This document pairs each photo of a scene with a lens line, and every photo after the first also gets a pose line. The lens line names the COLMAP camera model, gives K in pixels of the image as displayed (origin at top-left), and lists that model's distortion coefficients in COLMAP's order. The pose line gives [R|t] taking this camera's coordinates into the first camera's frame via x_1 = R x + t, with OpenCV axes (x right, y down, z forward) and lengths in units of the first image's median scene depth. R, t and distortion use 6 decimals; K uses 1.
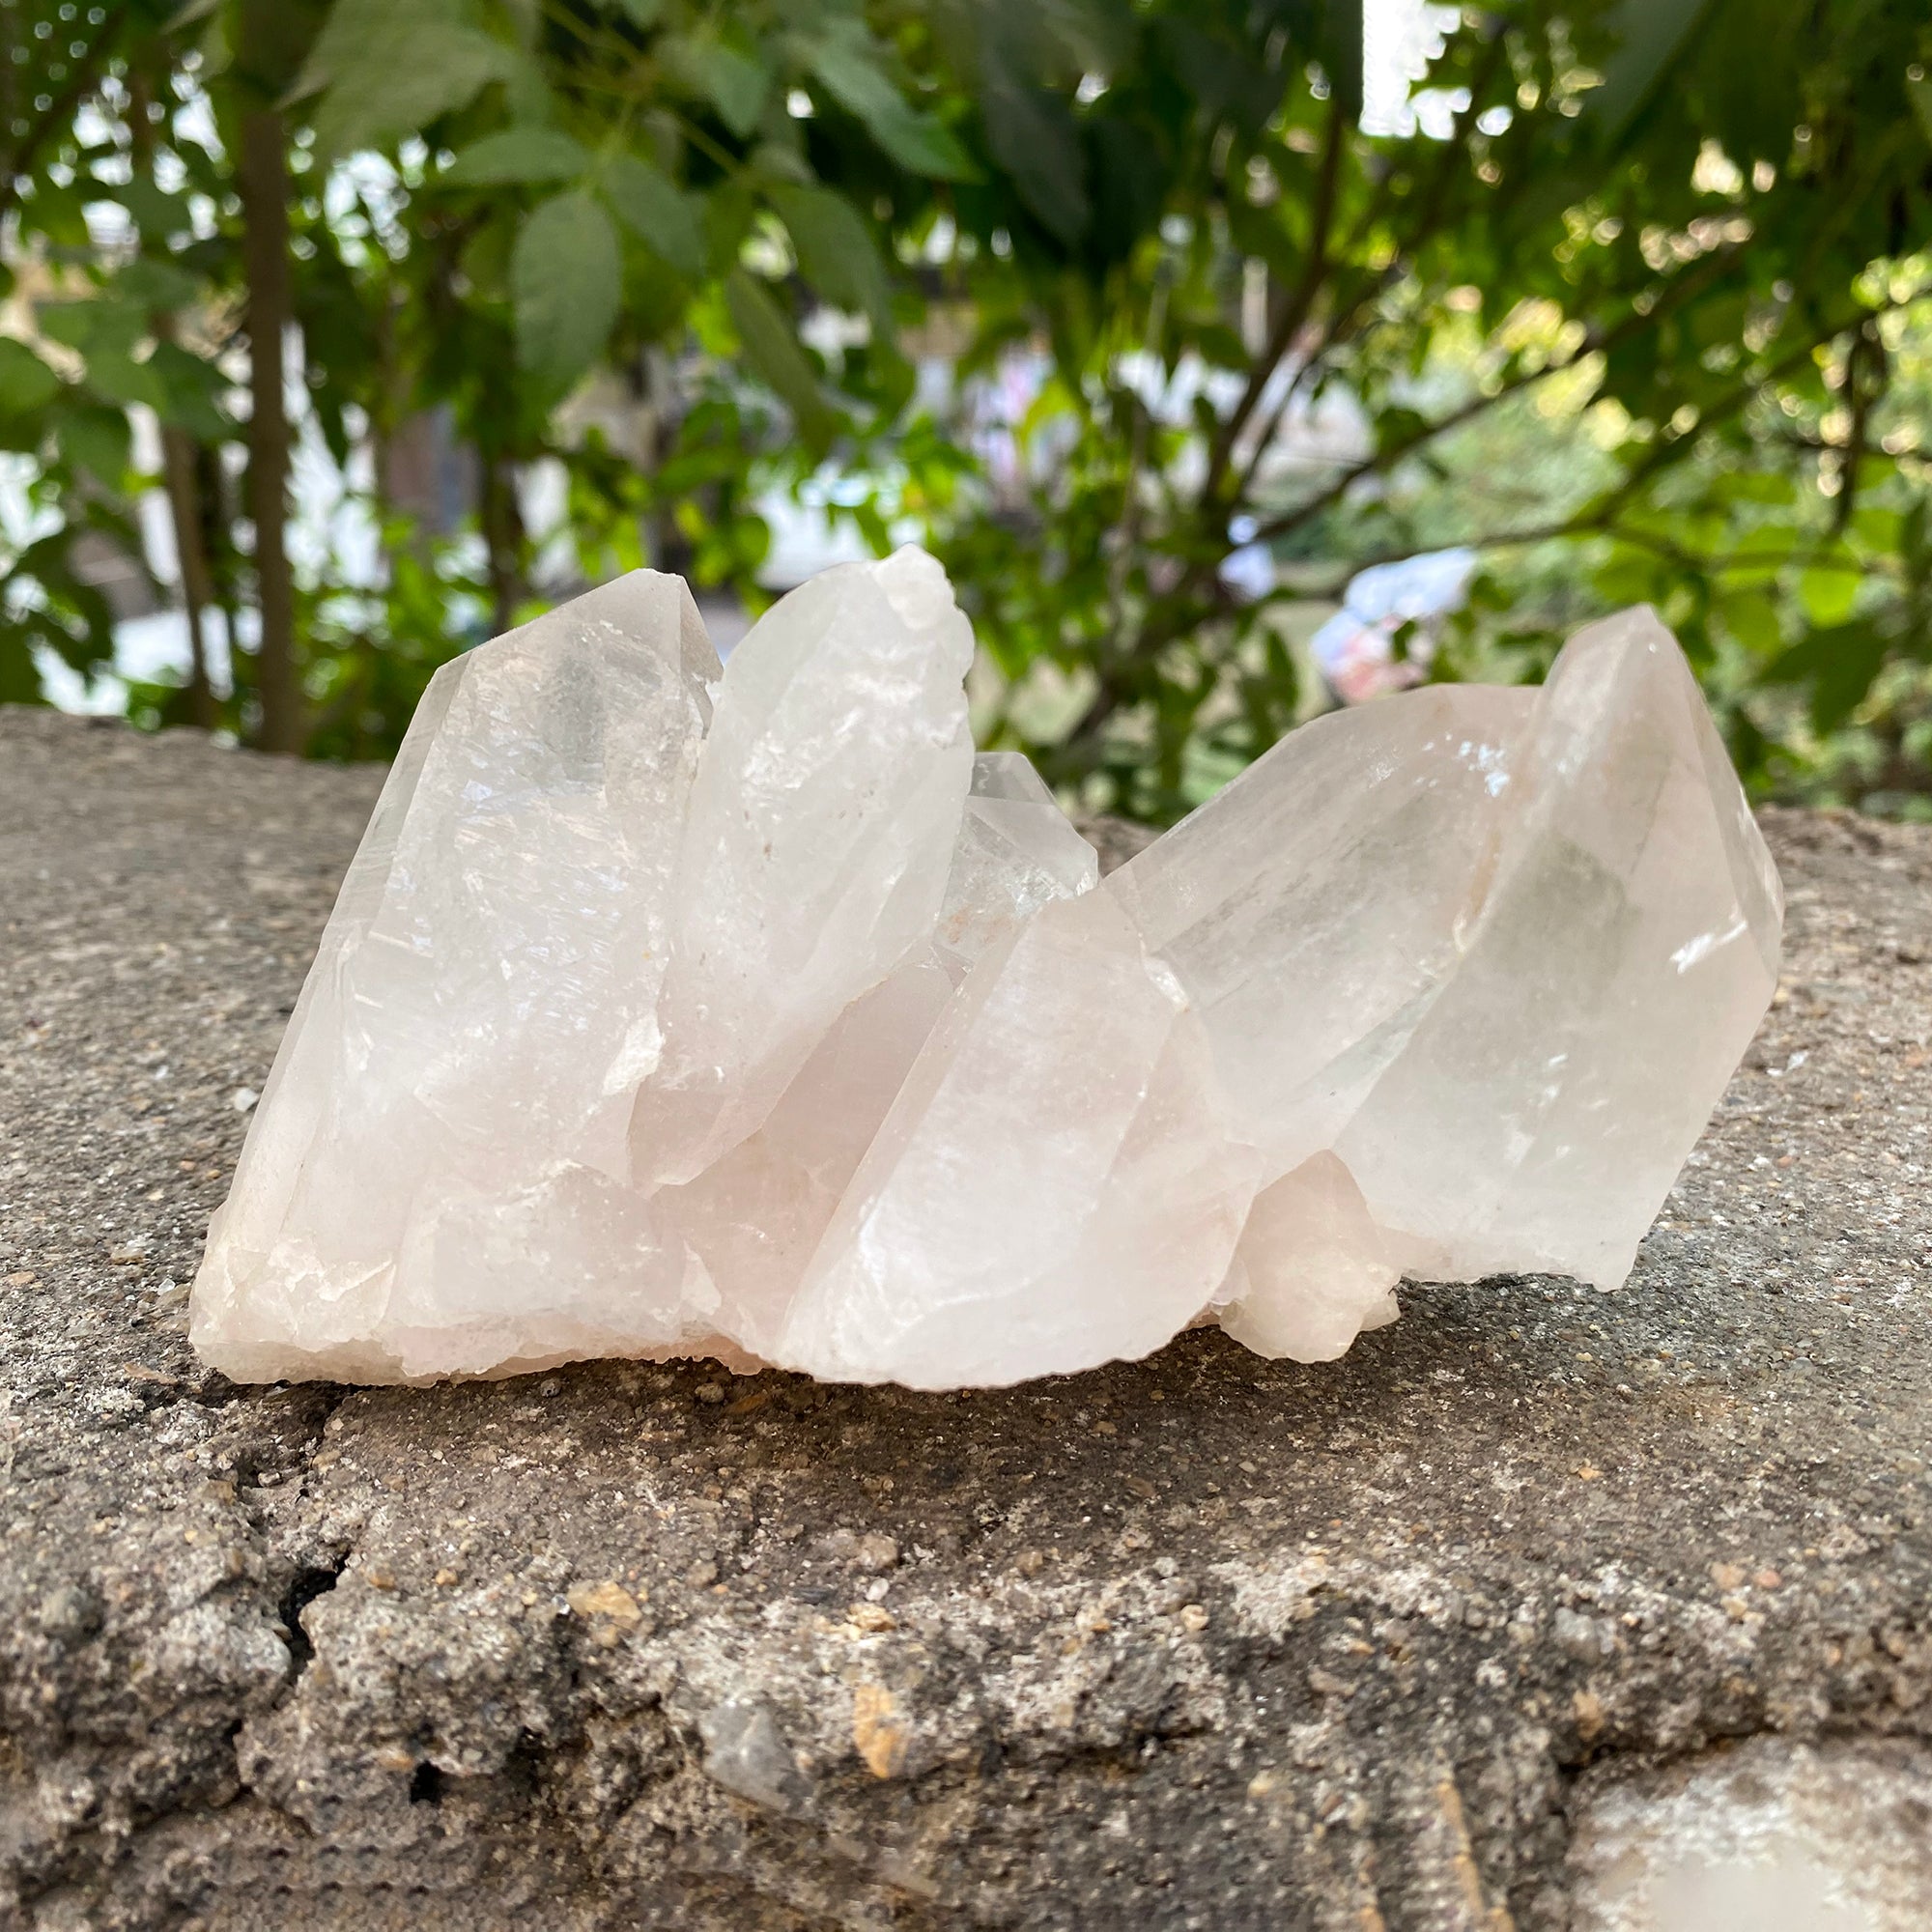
lens RADIAL K [[1789.5, 0, 980.8], [0, 1789.5, 988.3], [0, 0, 1]] dist [-0.061322, 0.063094]
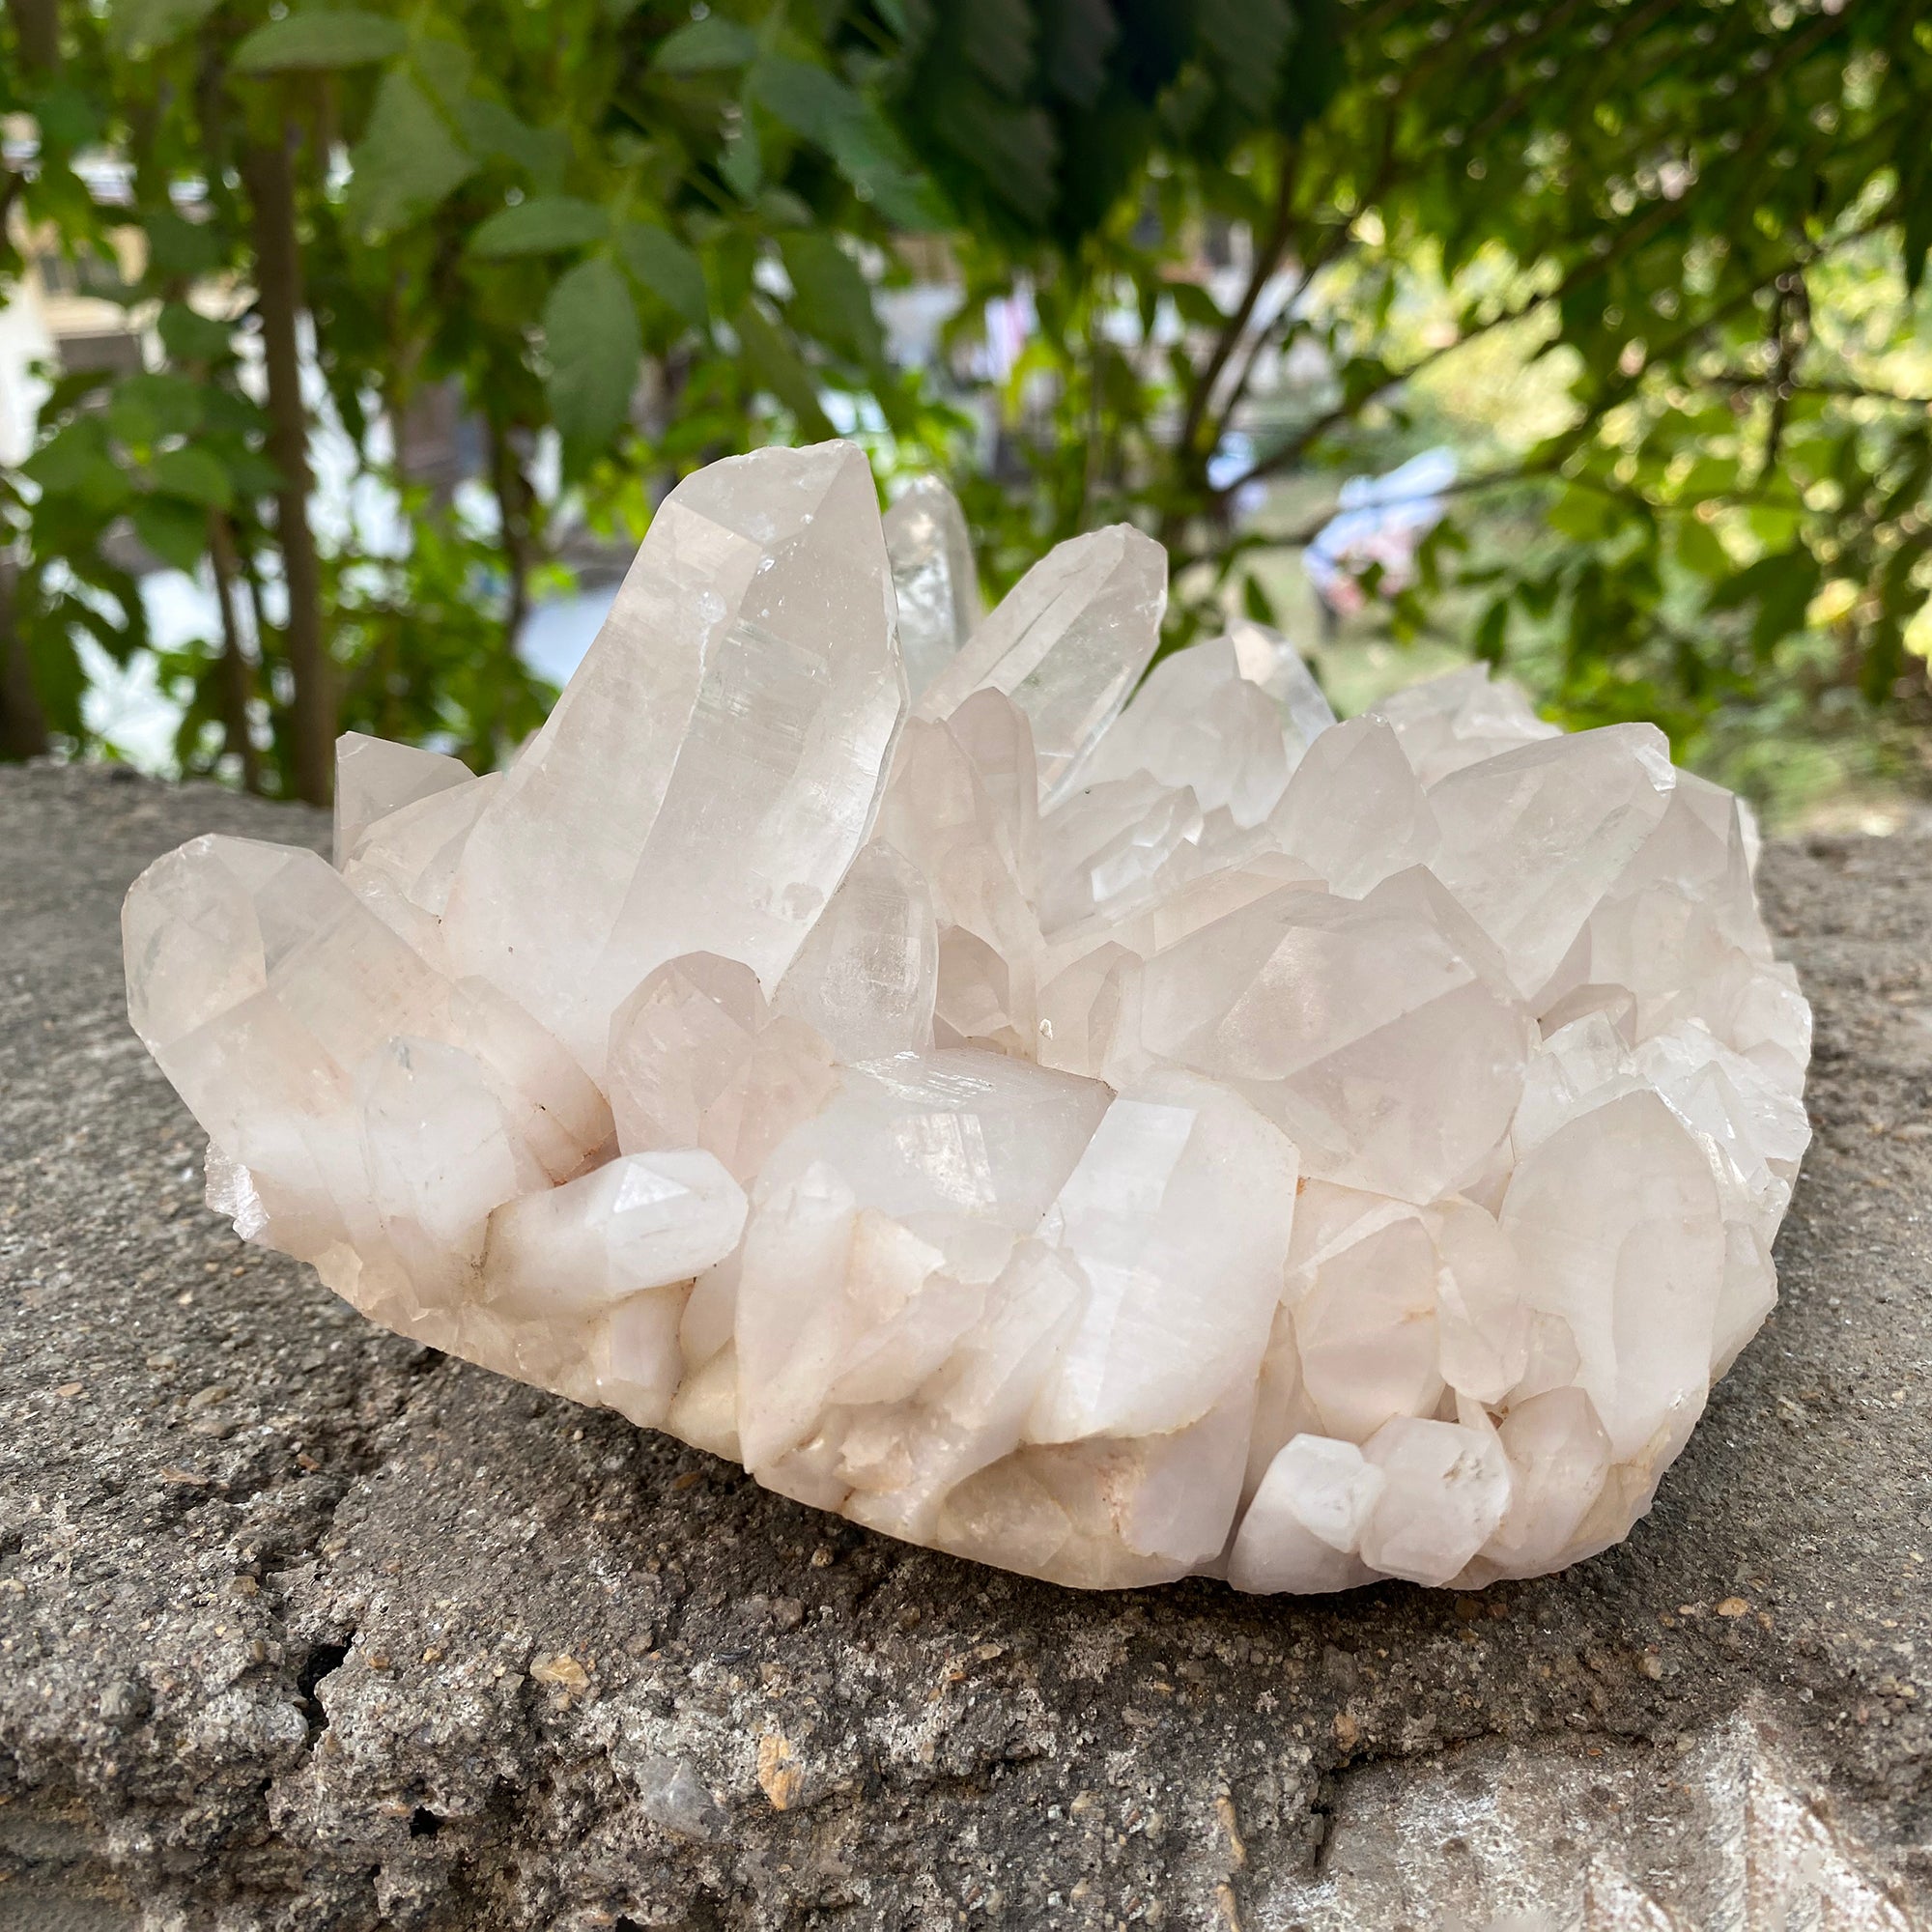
lens RADIAL K [[1695.0, 0, 1043.0], [0, 1695.0, 999.1], [0, 0, 1]] dist [-0.058920, 0.057244]
pose [[0.999033, -0.035755, 0.025584, 0.109506], [0.034229, 0.997741, 0.057798, -0.175750], [-0.027593, -0.056867, 0.998000, -0.148983]]
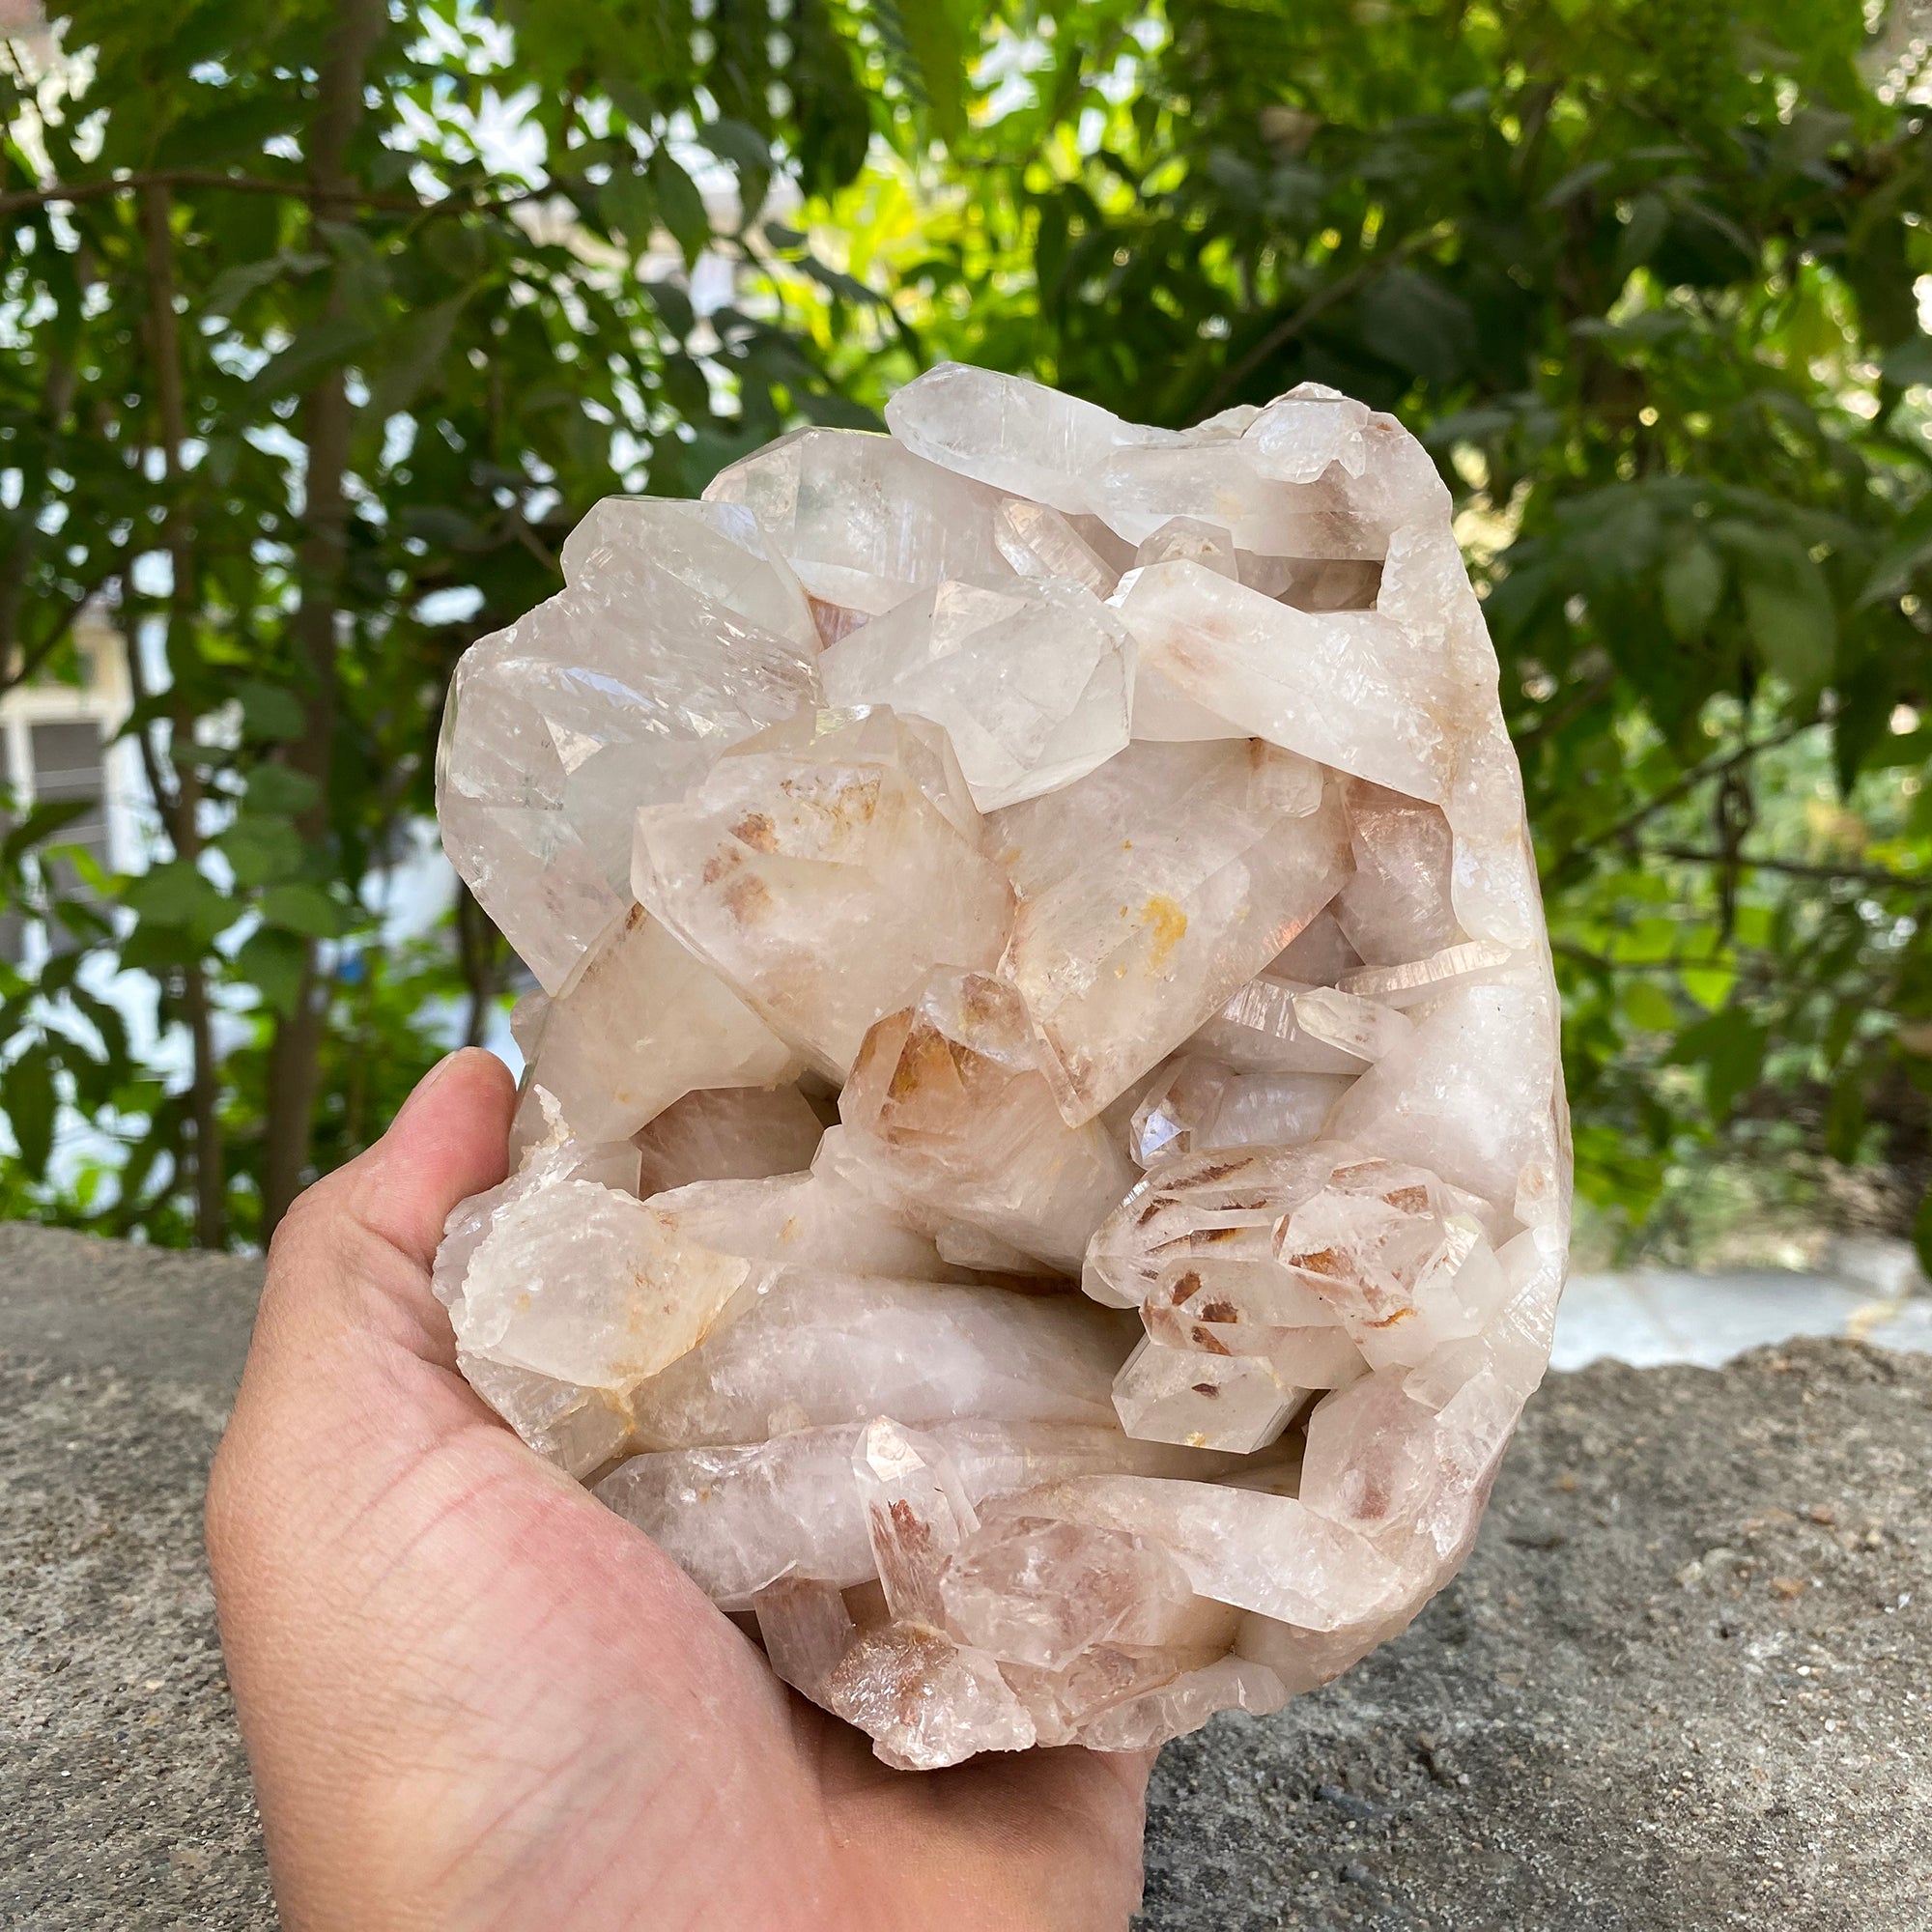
lens RADIAL K [[1795.5, 0, 1080.4], [0, 1795.5, 965.1], [0, 0, 1]] dist [0.004262, -0.008282]
pose [[0.993006, -0.007348, 0.117836, -0.607627], [0.030012, 0.980986, -0.191743, -0.342964], [-0.114186, 0.193939, 0.974346, -0.713037]]
